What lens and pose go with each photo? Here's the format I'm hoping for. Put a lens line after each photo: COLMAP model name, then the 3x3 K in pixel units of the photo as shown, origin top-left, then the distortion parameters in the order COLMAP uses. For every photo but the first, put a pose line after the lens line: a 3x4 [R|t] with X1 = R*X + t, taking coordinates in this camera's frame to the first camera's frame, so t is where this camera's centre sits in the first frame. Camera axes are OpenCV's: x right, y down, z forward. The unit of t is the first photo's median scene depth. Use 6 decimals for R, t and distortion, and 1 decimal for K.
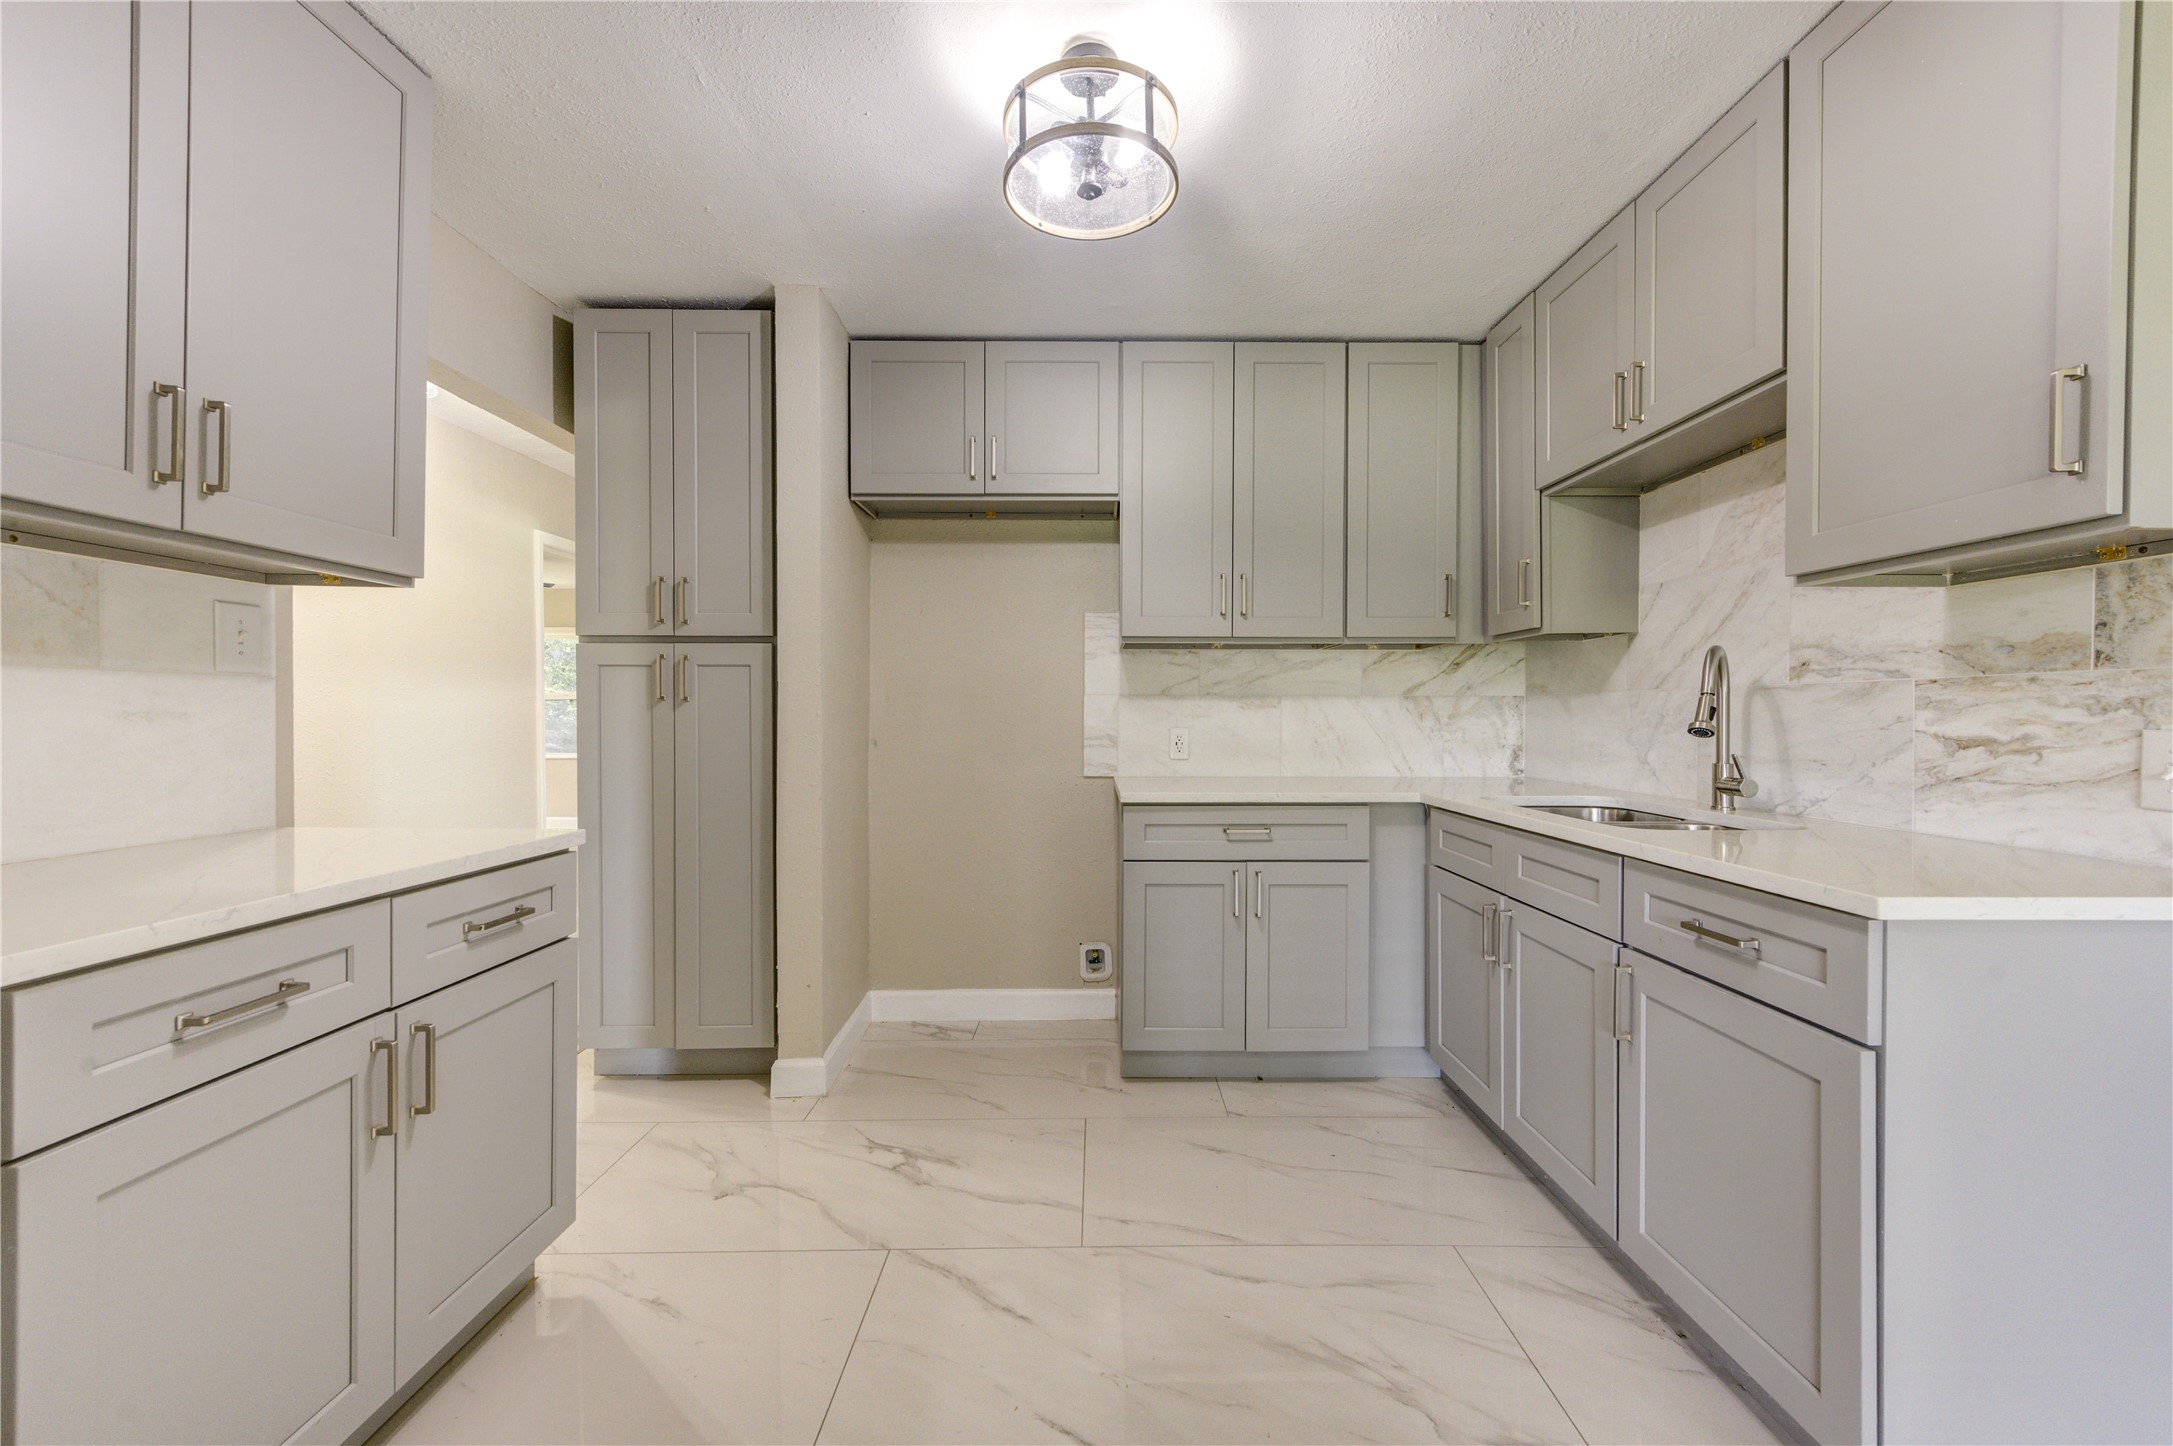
lens RADIAL K [[864.2, 0, 1102.8], [0, 864.2, 718.3], [0, 0, 1]] dist [0.006461, -0.000719]
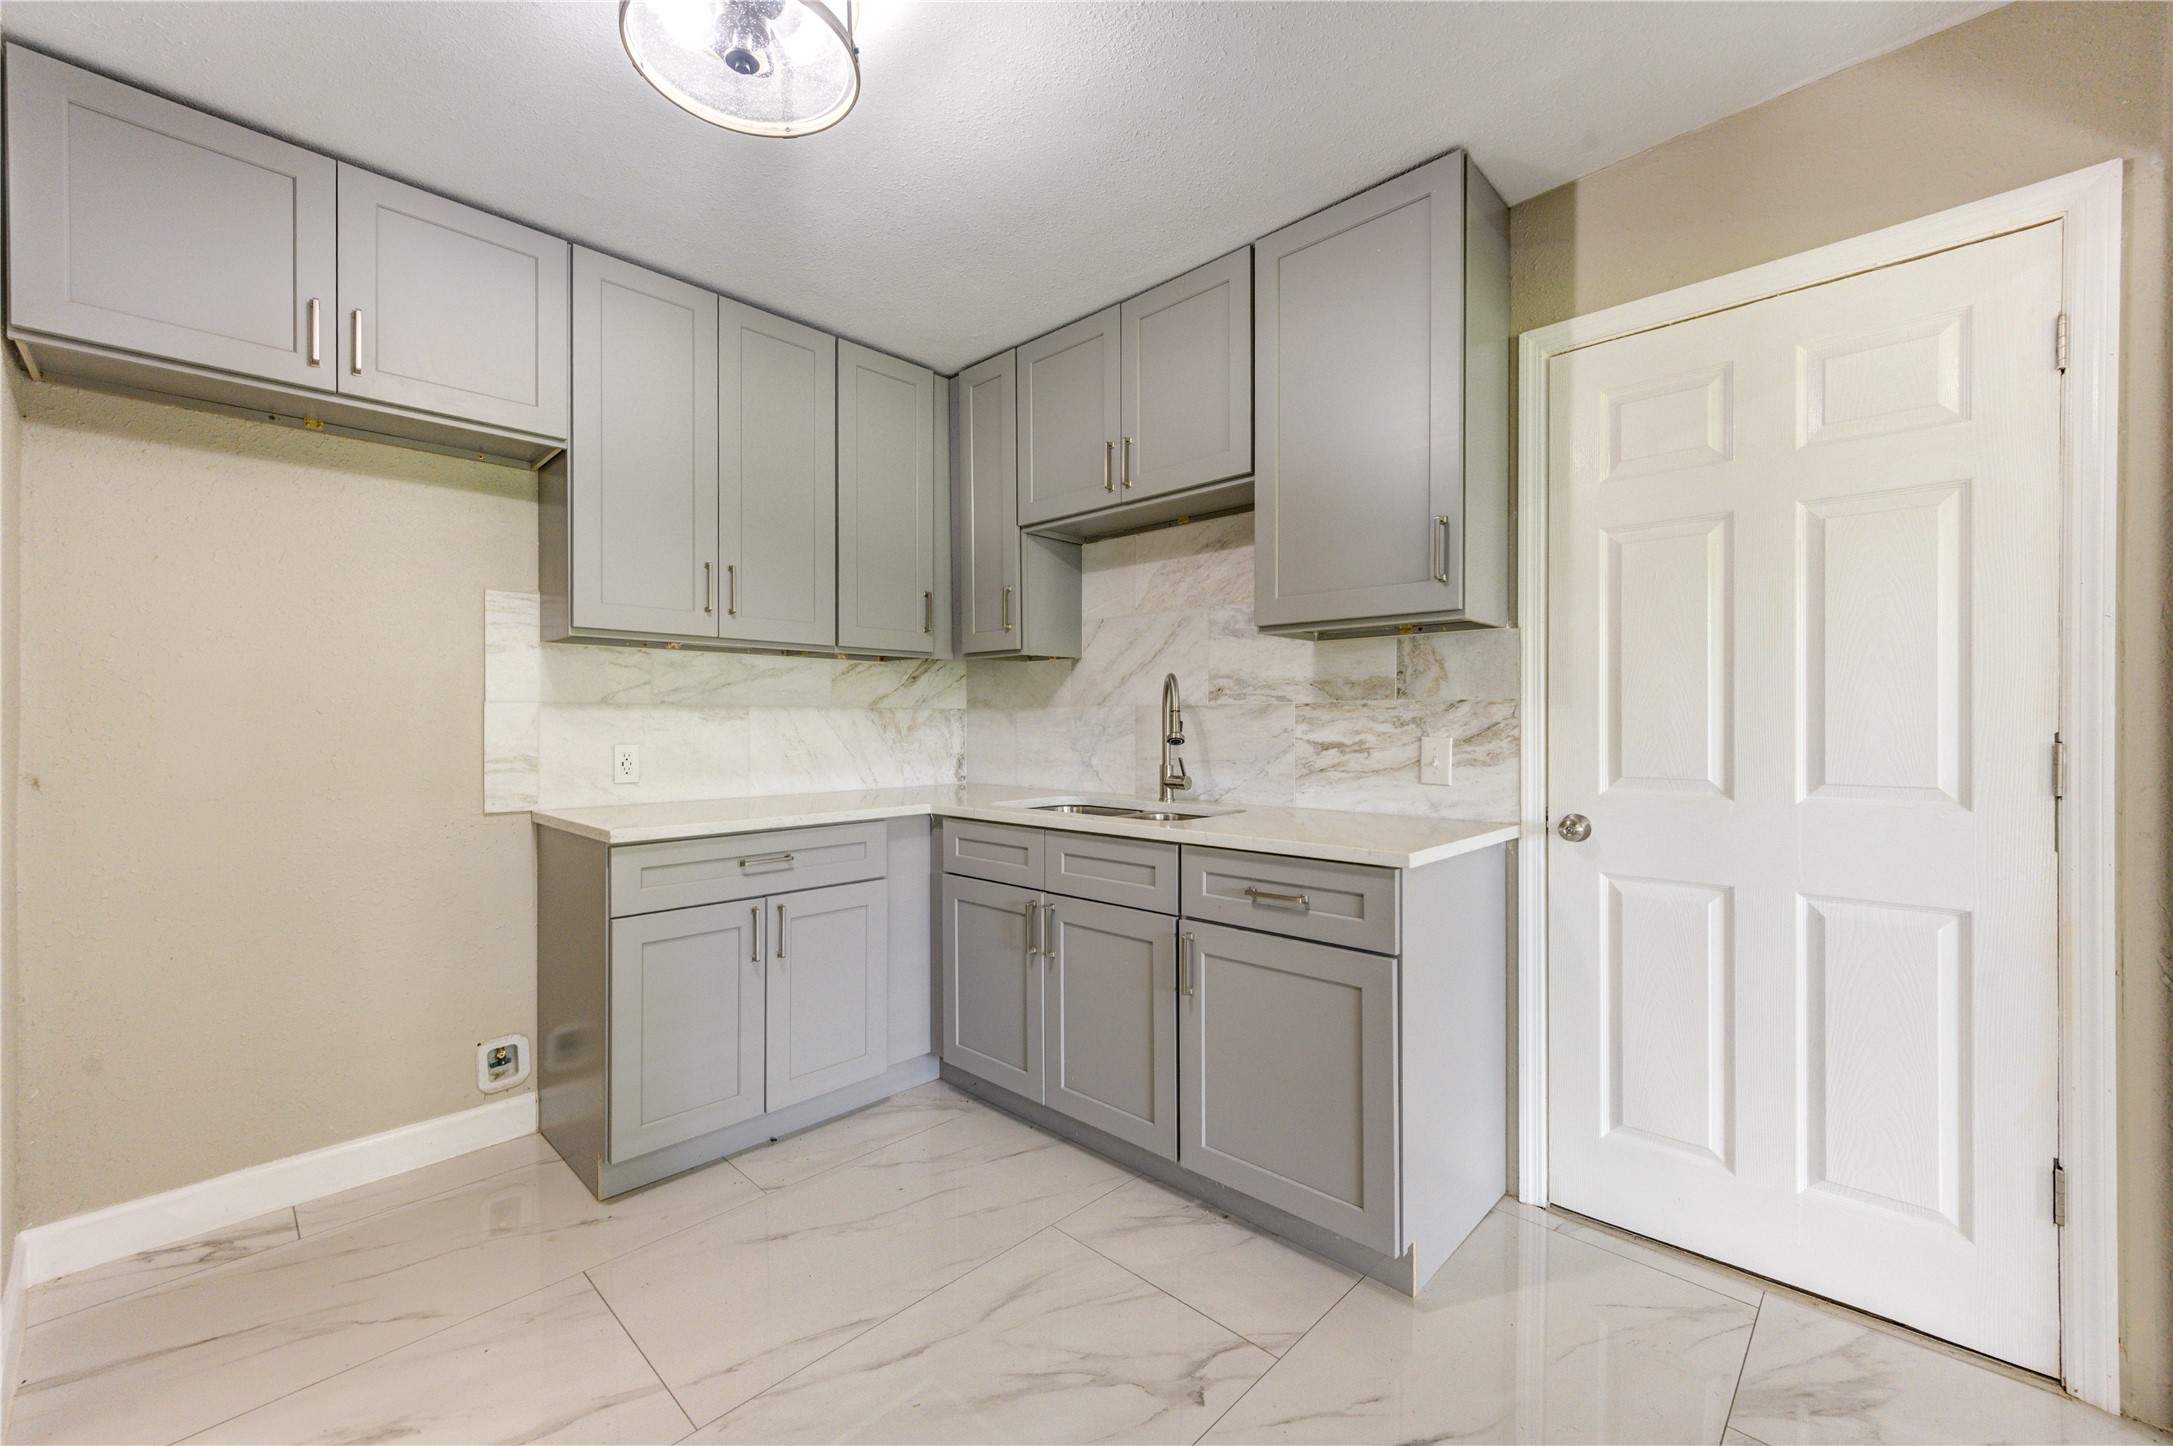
lens RADIAL K [[864.2, 0, 1093.4], [0, 864.2, 721.3], [0, 0, 1]] dist [0.006461, -0.000719]
pose [[0.701929, -0.000087, 0.712247, -0.231733], [0.004450, 0.999981, -0.004263, -0.006297], [-0.712234, 0.006162, 0.701916, 0.151422]]
